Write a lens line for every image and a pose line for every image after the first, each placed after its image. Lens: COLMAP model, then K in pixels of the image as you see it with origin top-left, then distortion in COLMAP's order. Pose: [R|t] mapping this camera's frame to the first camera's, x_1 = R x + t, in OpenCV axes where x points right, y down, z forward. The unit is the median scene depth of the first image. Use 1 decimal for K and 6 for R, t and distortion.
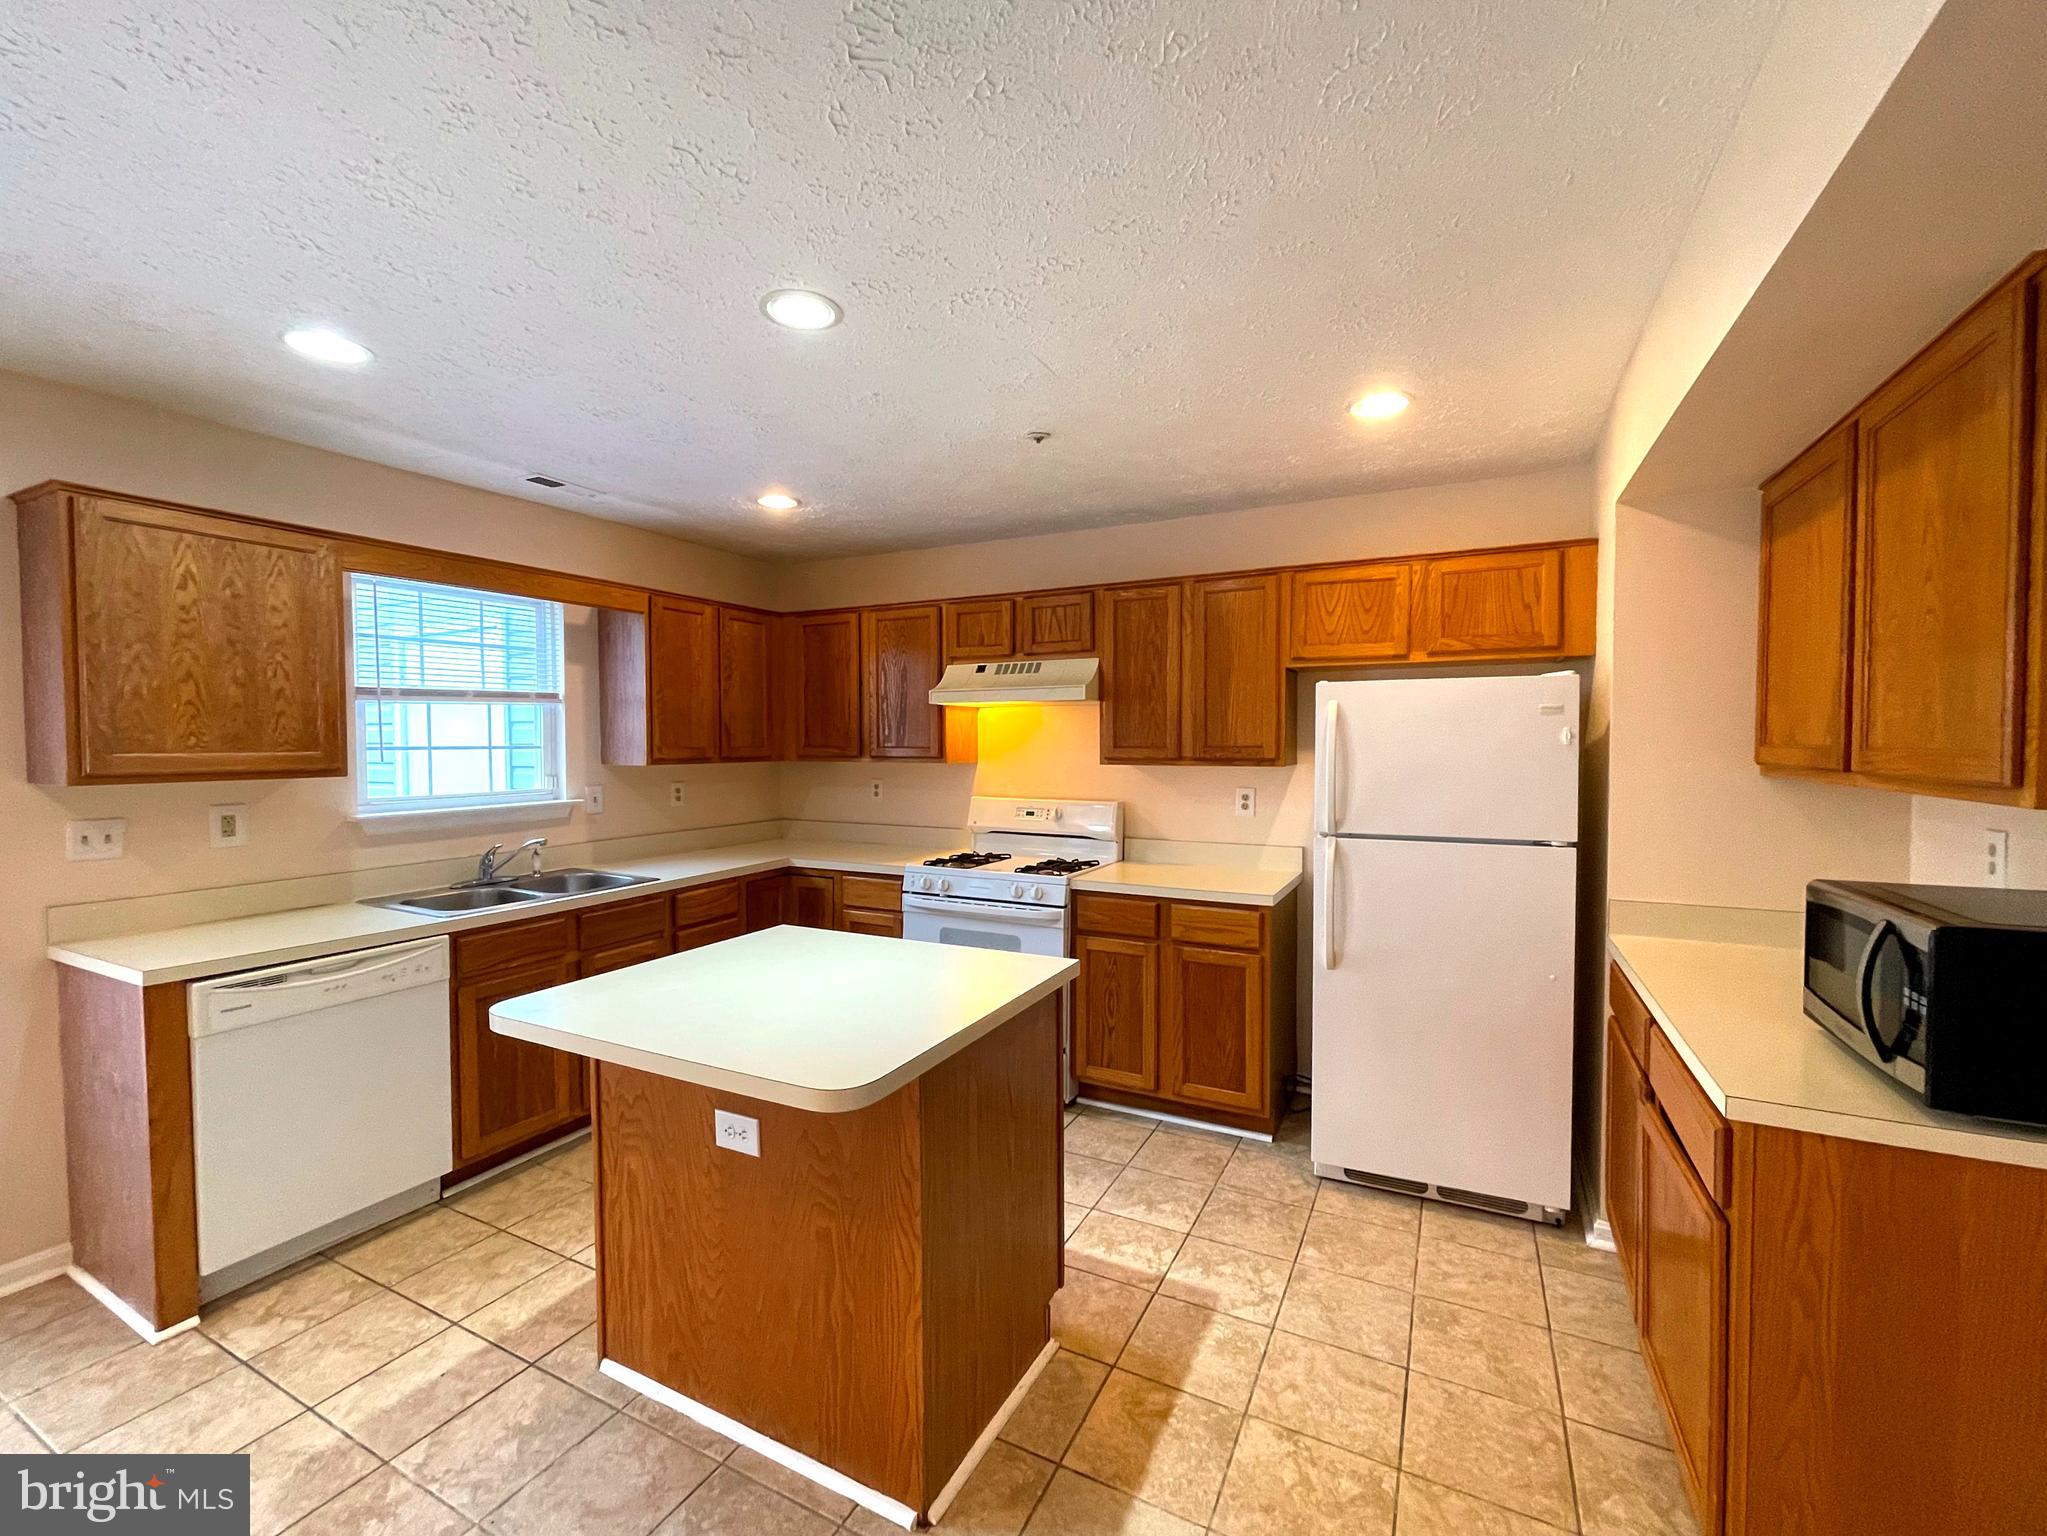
lens RADIAL K [[843.6, 0, 1024.0], [0, 843.6, 775.7], [0, 0, 1]] dist [-0.005404, 0.003675]
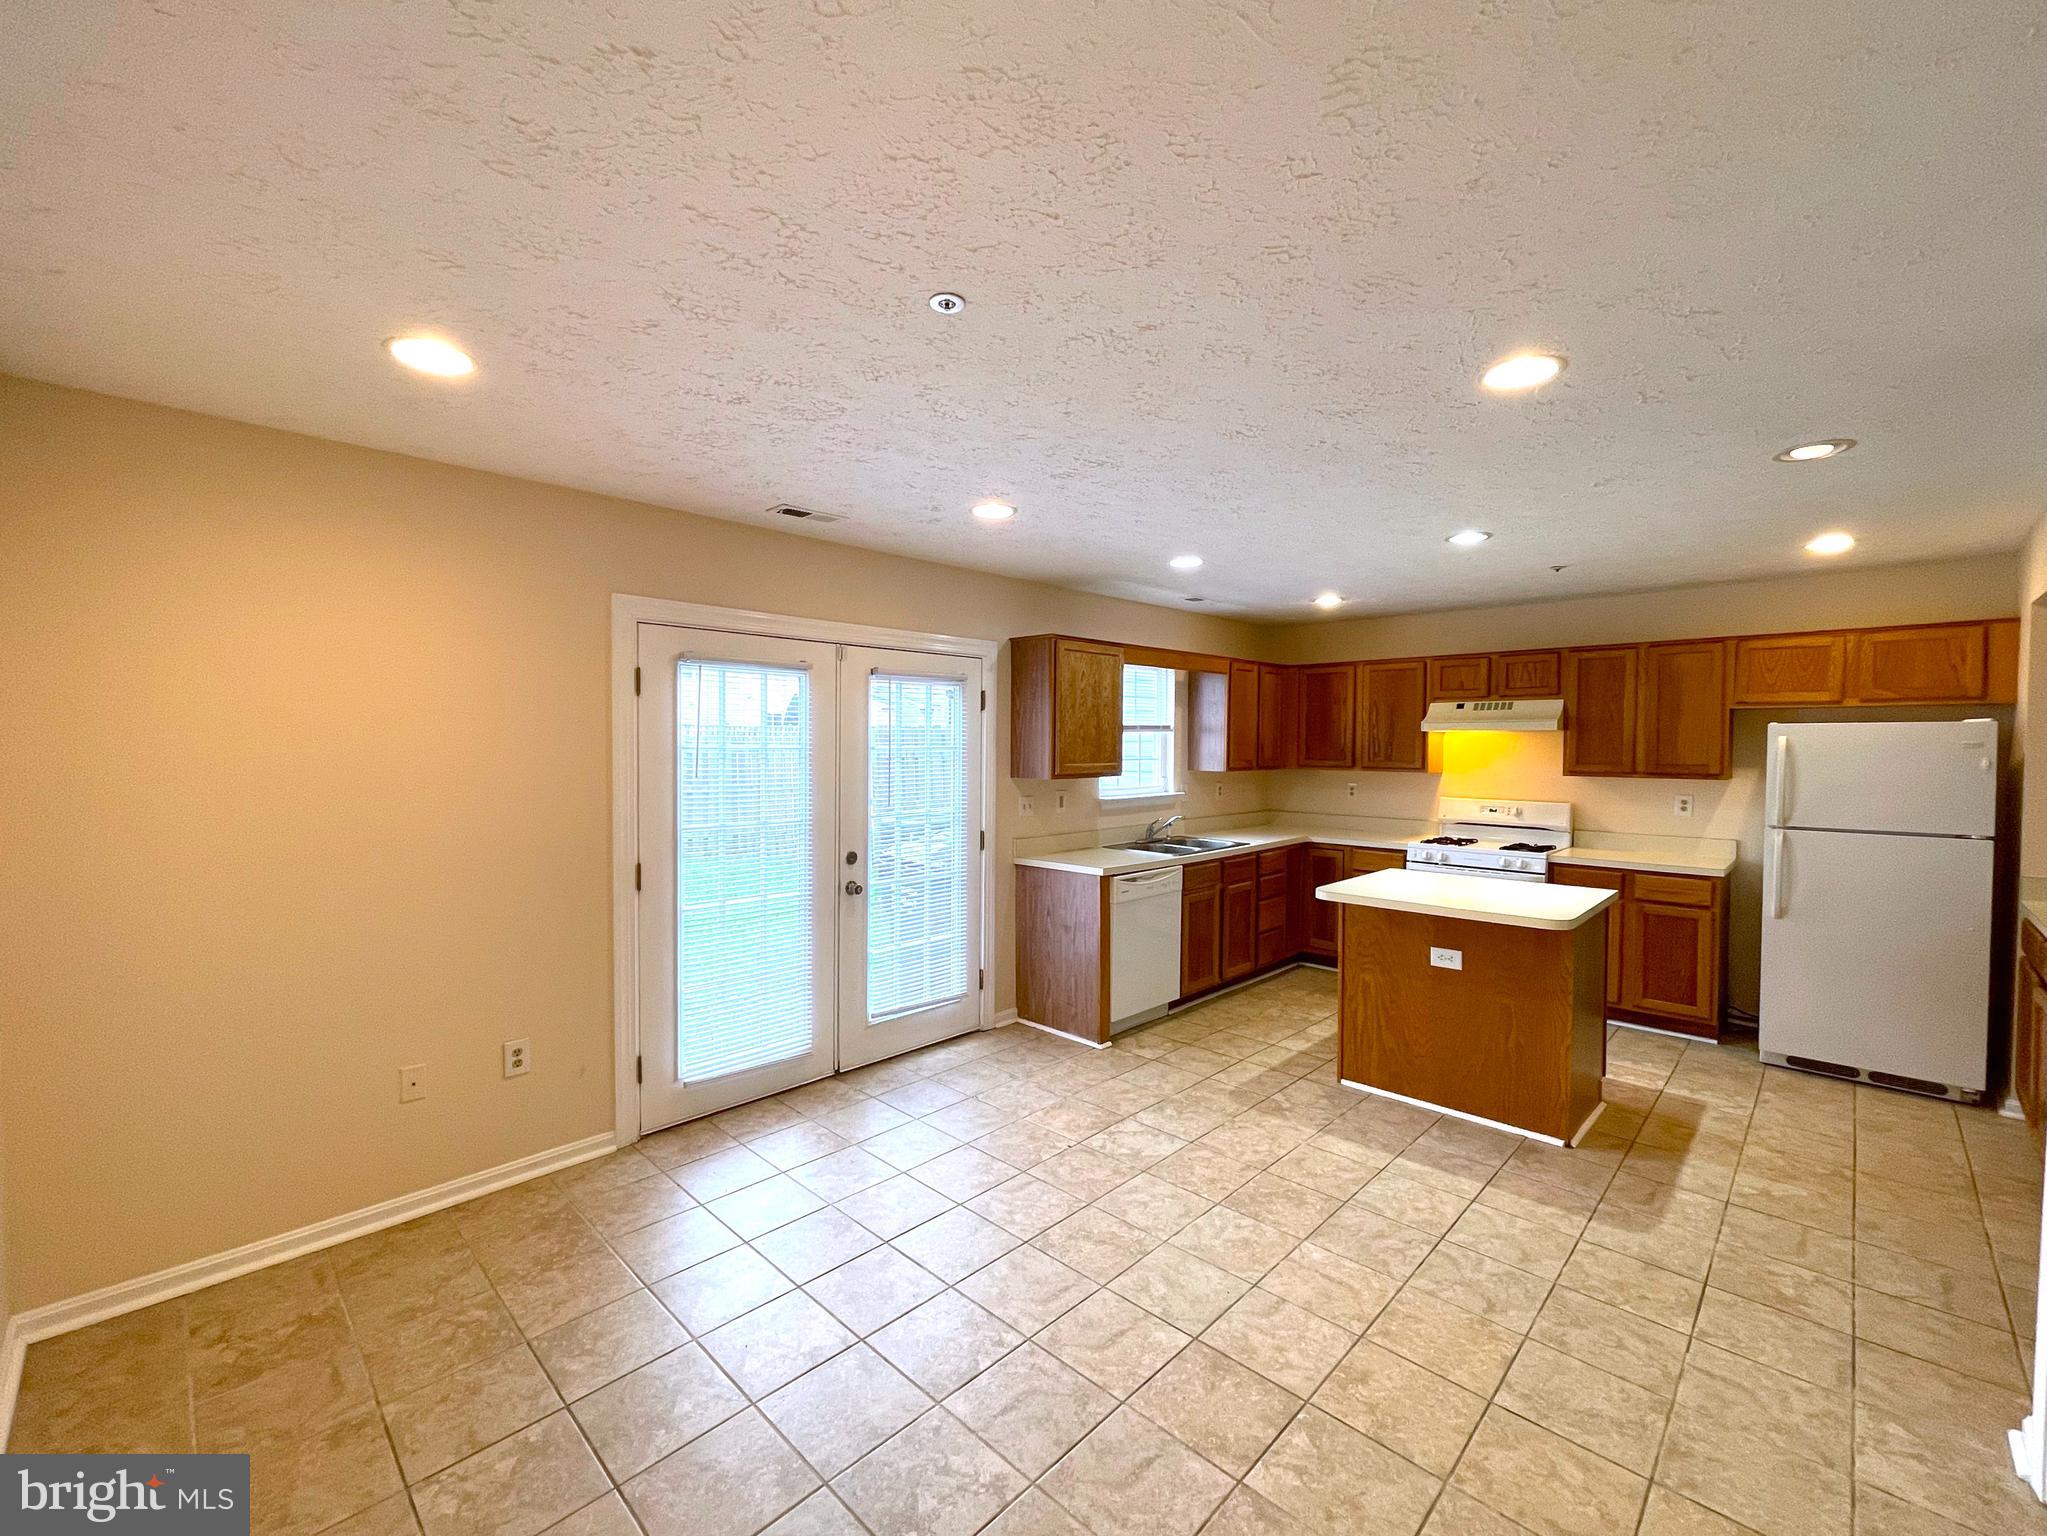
lens RADIAL K [[843.6, 0, 1031.8], [0, 843.6, 775.2], [0, 0, 1]] dist [-0.005404, 0.003675]
pose [[0.956702, 0.016634, -0.290594, -0.455754], [-0.018319, 0.999827, -0.003077, 0.007871], [0.290492, 0.008267, 0.956842, -0.780276]]
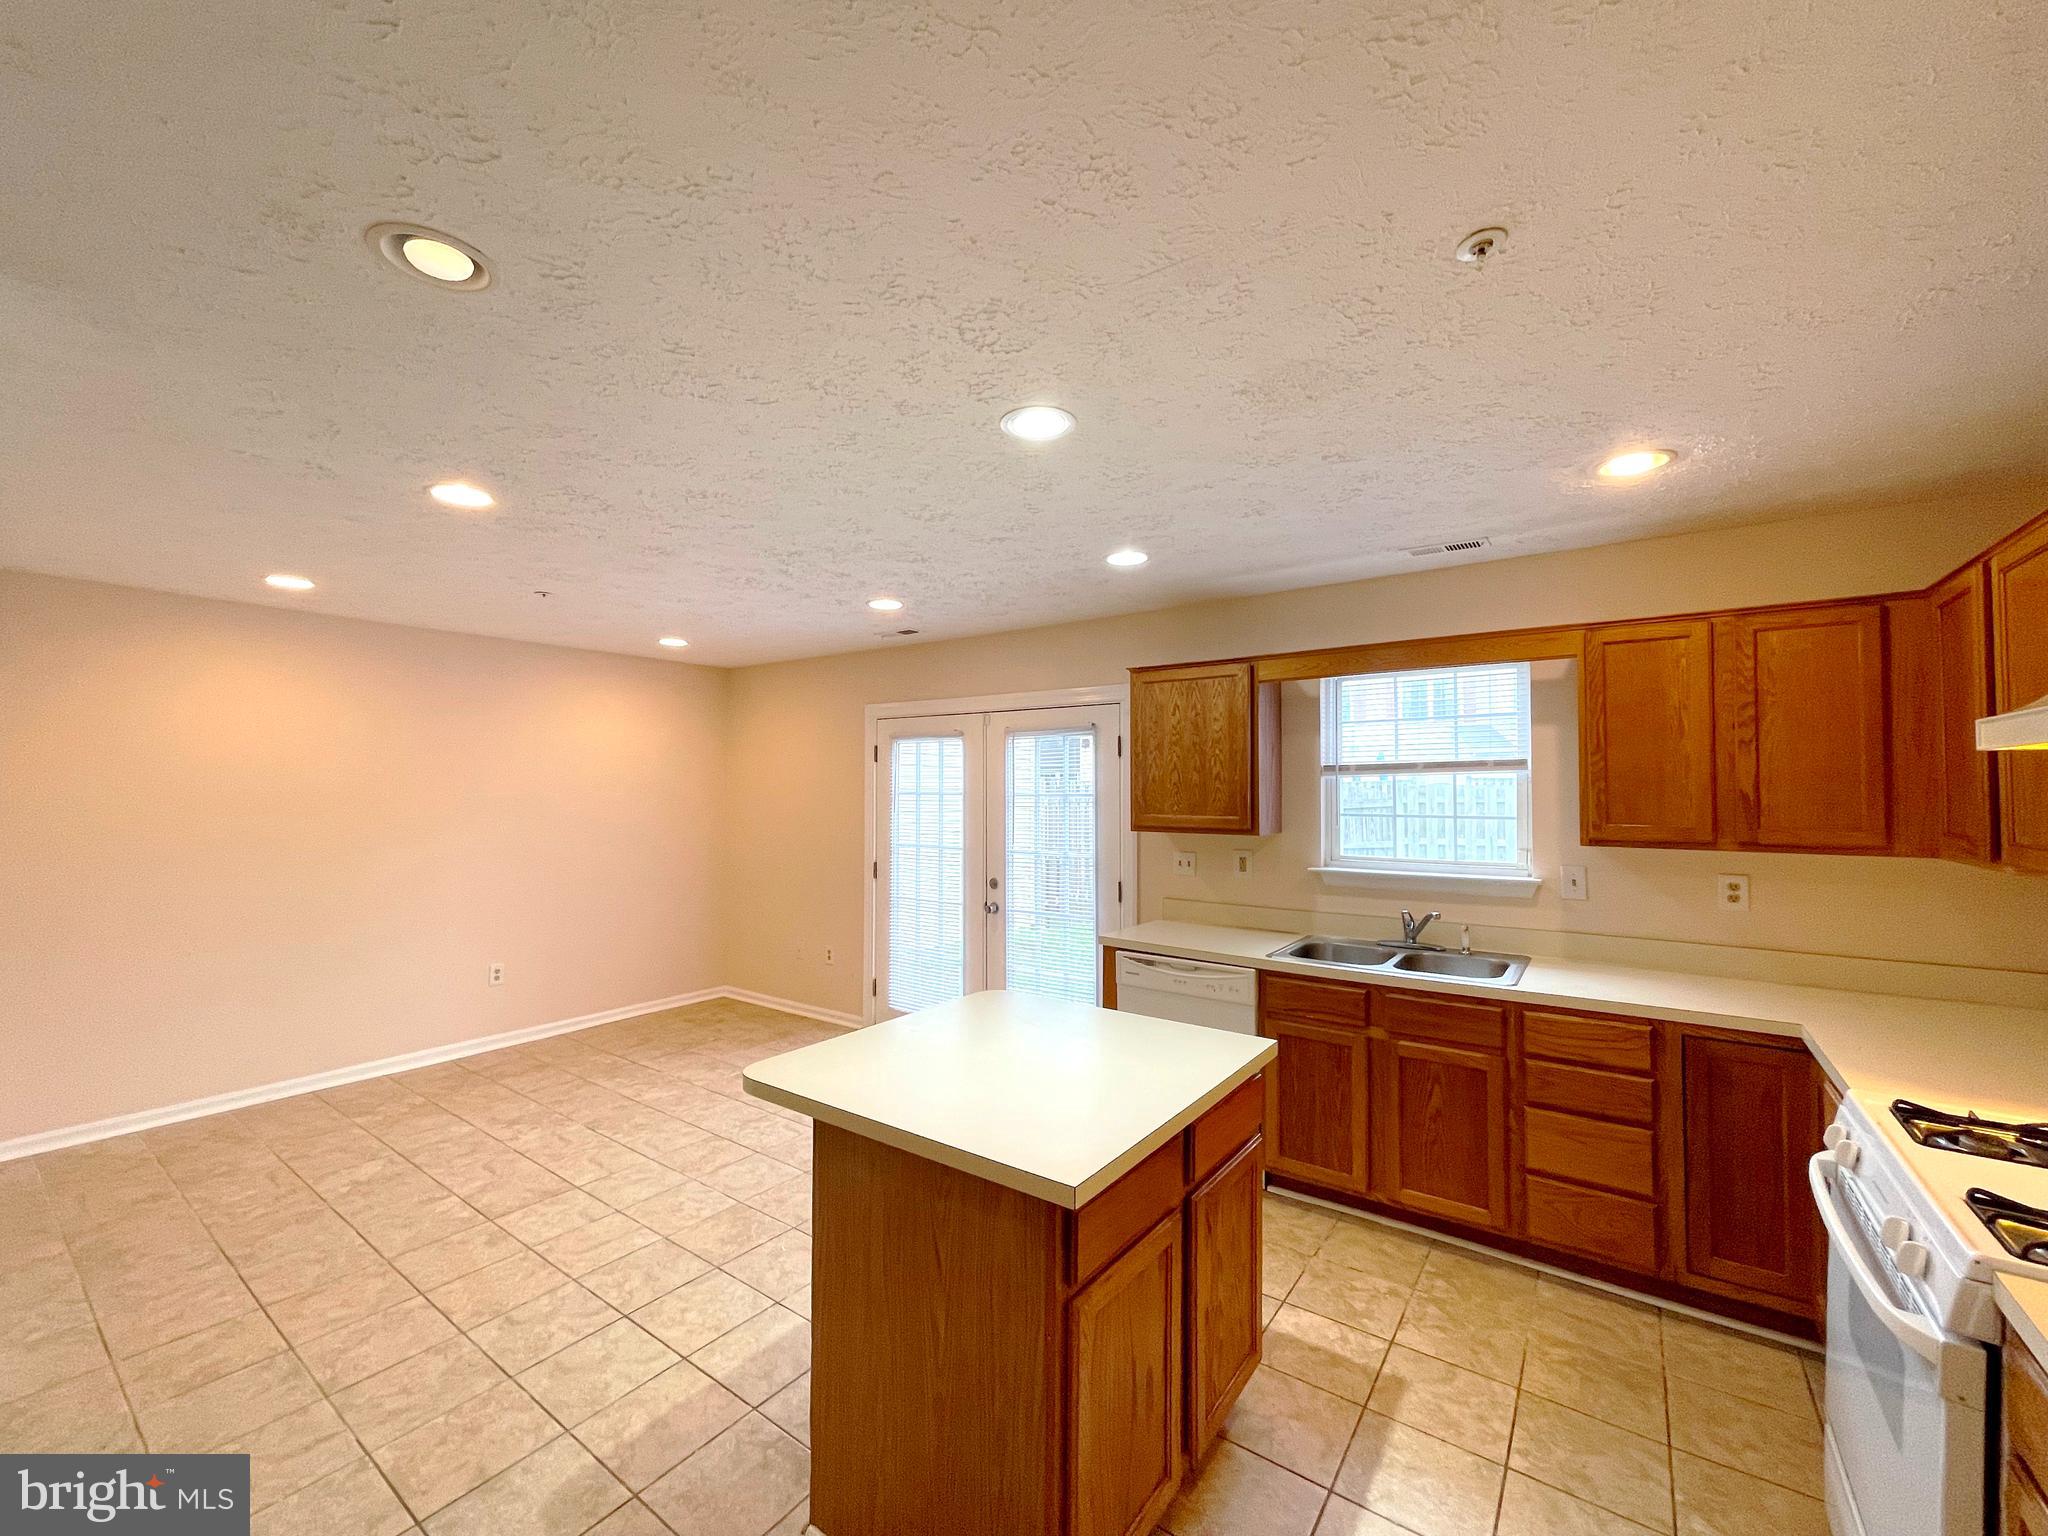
lens RADIAL K [[844.0, 0, 1036.3], [0, 844.0, 768.7], [0, 0, 1]] dist [-0.005404, 0.003675]
pose [[-0.149972, -0.018037, -0.988526, 0.558707], [-0.043003, 0.999006, -0.011704, -0.072099], [0.987755, 0.040755, -0.150598, 0.823963]]
